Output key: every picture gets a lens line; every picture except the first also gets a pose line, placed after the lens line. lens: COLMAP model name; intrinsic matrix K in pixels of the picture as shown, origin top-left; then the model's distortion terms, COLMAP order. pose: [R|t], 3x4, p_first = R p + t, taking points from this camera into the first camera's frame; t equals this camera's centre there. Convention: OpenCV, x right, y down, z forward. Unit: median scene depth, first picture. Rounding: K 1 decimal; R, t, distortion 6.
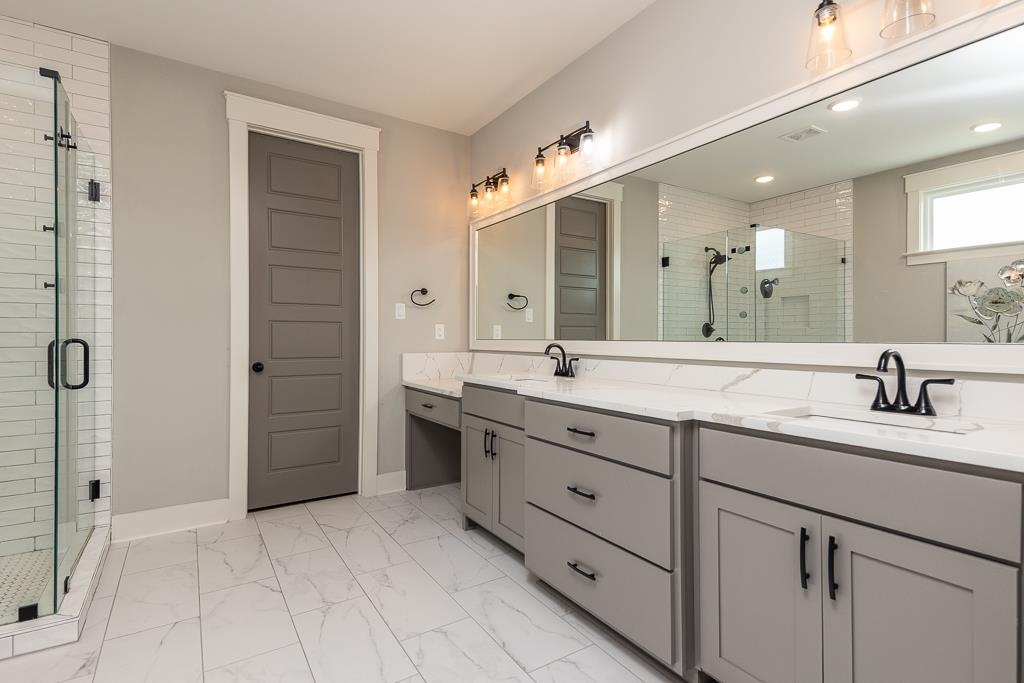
lens RADIAL K [[492.0, 0, 508.9], [0, 492.0, 328.1], [0, 0, 1]] dist [0.046203, -0.023325]
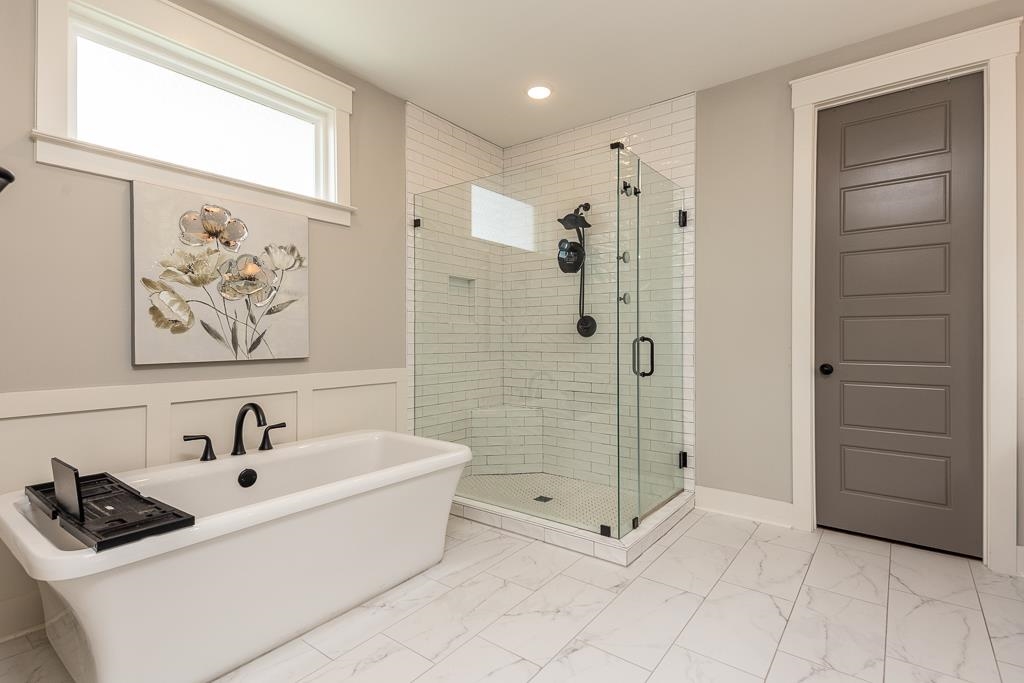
lens RADIAL K [[492.0, 0, 508.9], [0, 492.0, 328.1], [0, 0, 1]] dist [0.046203, -0.023325]
pose [[0.327966, -0.019239, -0.944494, 0.184815], [0.020700, 0.999699, -0.013175, 0.004673], [0.944463, -0.015230, 0.328265, 0.187327]]
